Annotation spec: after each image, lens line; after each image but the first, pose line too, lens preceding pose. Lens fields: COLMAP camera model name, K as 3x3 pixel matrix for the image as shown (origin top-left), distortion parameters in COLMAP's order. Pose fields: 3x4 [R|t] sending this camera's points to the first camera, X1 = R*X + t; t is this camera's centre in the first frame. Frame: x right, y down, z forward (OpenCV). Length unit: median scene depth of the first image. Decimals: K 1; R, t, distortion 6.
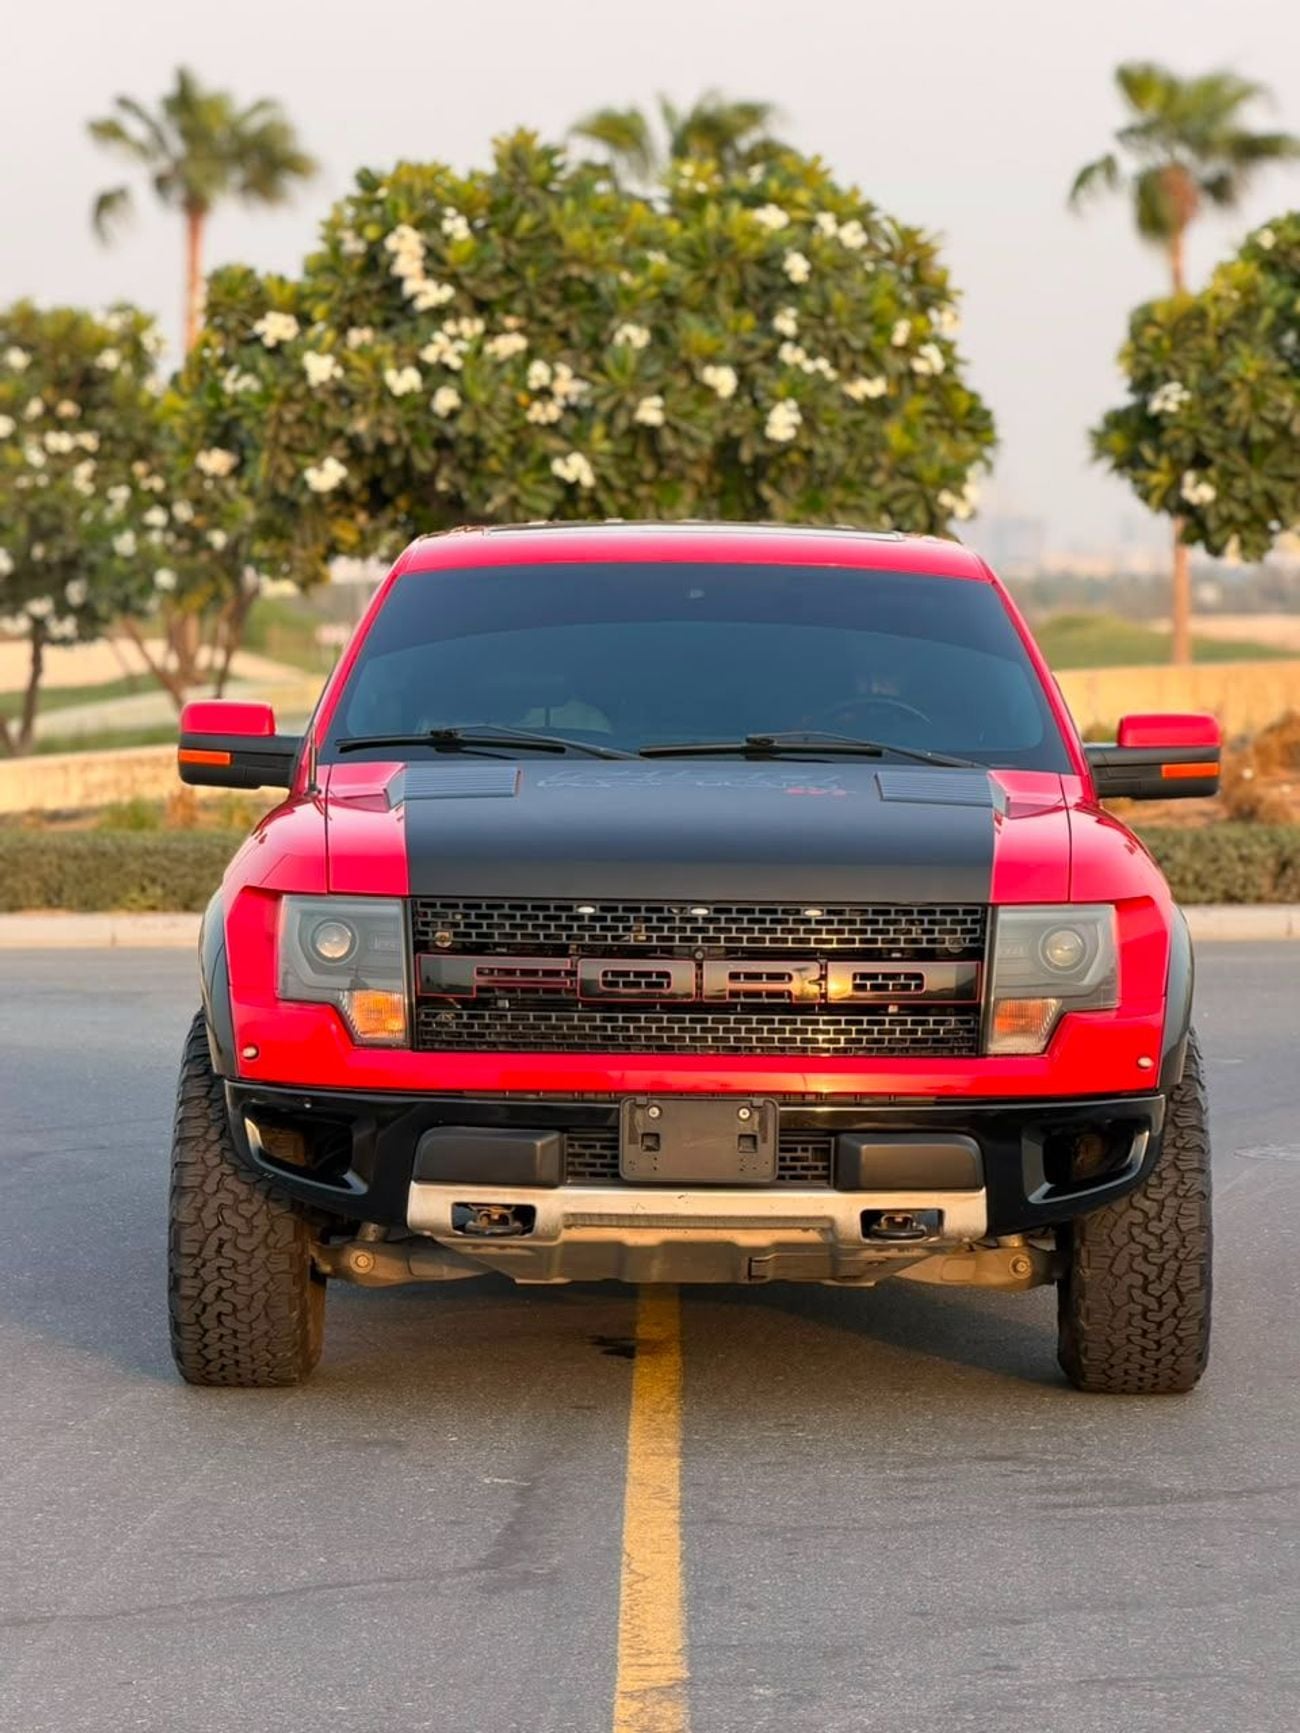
lens RADIAL K [[6245.1, 0, 650.0], [0, 6245.1, 866.5], [0, 0, 1]] dist [0.166907, 0.816032]
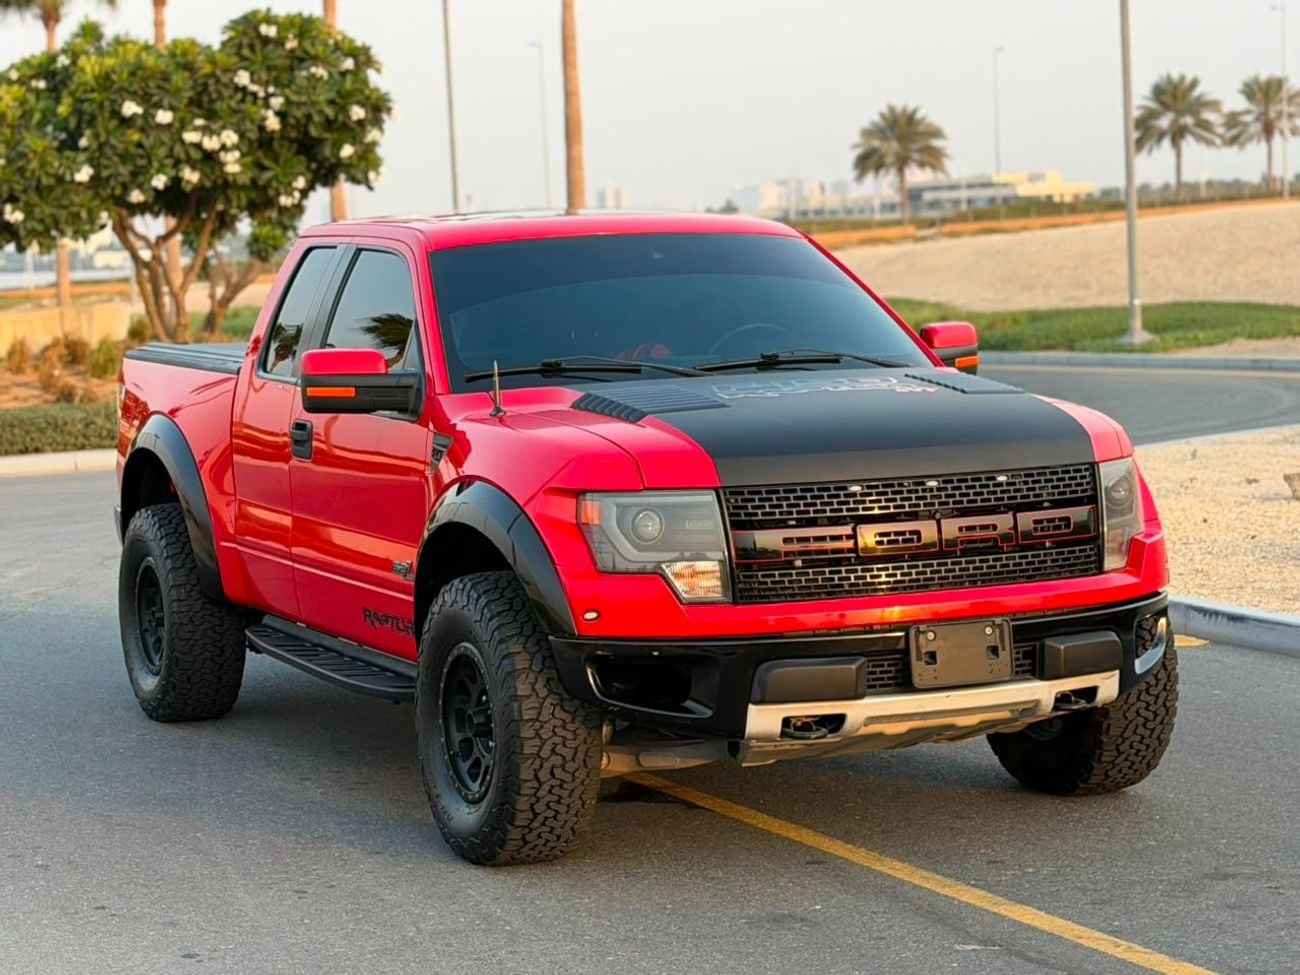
lens RADIAL K [[2979.3, 0, 616.5], [0, 2979.3, 533.6], [0, 0, 1]] dist [0.084663, 0.168378]
pose [[0.909629, -0.078021, 0.408030, -0.306168], [0.060060, 0.996585, 0.056666, -0.021735], [-0.411058, -0.027039, 0.911208, 0.427785]]
